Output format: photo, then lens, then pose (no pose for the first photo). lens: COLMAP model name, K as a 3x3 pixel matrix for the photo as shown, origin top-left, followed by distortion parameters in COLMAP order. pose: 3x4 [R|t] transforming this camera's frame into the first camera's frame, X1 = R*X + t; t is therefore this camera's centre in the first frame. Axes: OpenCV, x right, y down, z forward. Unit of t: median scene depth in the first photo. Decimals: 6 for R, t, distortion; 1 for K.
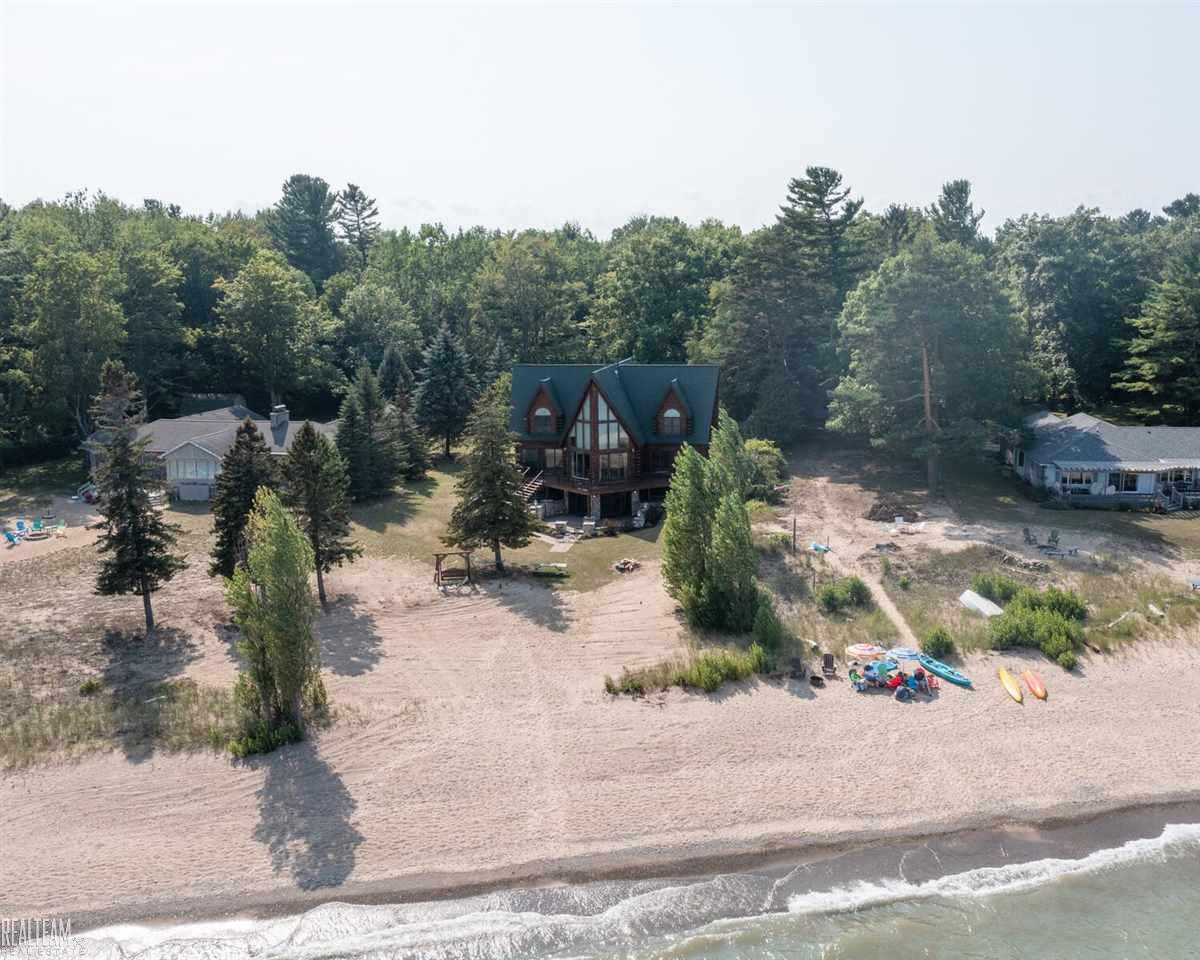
lens RADIAL K [[1037.1, 0, 600.0], [0, 1037.1, 480.0], [0, 0, 1]] dist [0.004058, 0.003554]
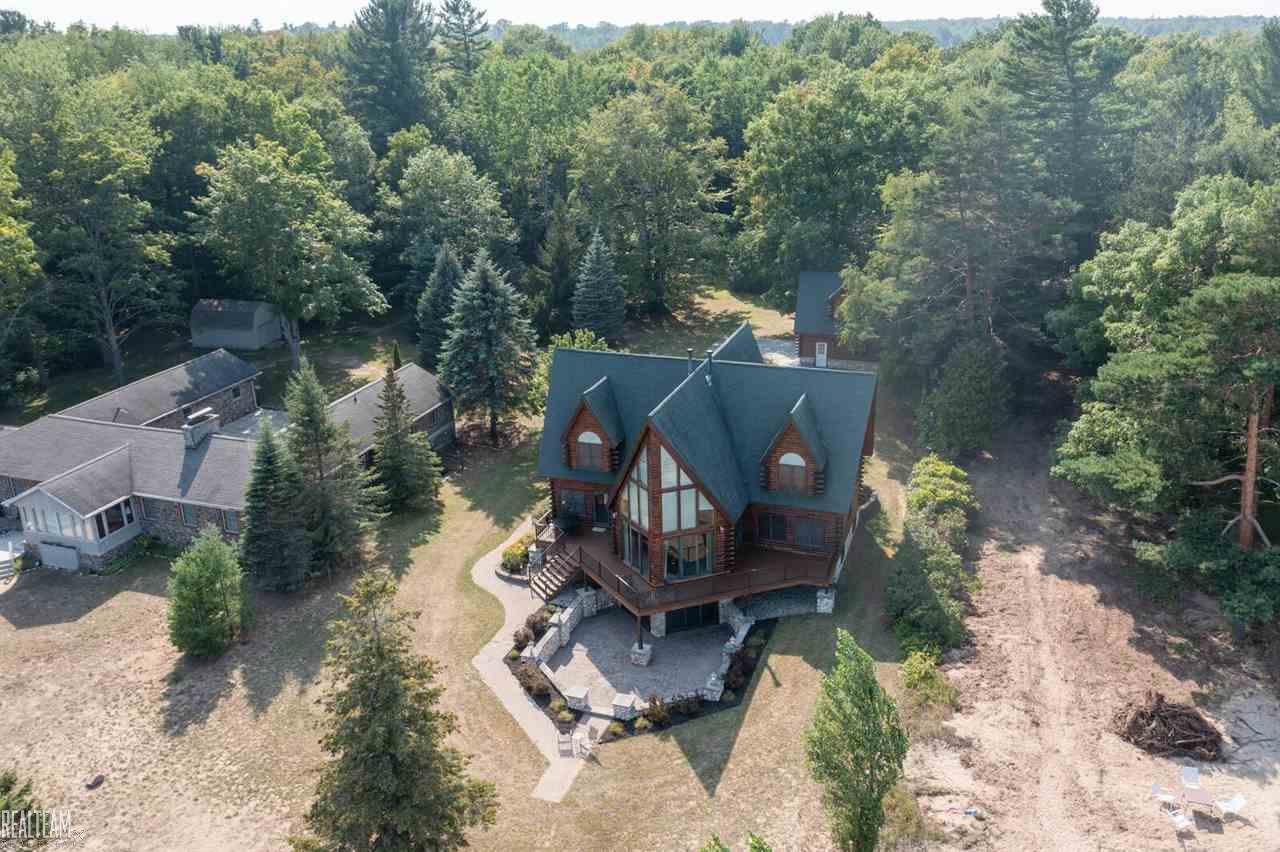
lens RADIAL K [[1023.4, 0, 672.6], [0, 1023.4, 424.6], [0, 0, 1]] dist [0.001780, -0.004698]
pose [[0.993094, 0.035628, -0.111780, 0.054749], [-0.017776, 0.987469, 0.156809, -0.146573], [0.115966, -0.153739, 0.981283, 0.337130]]
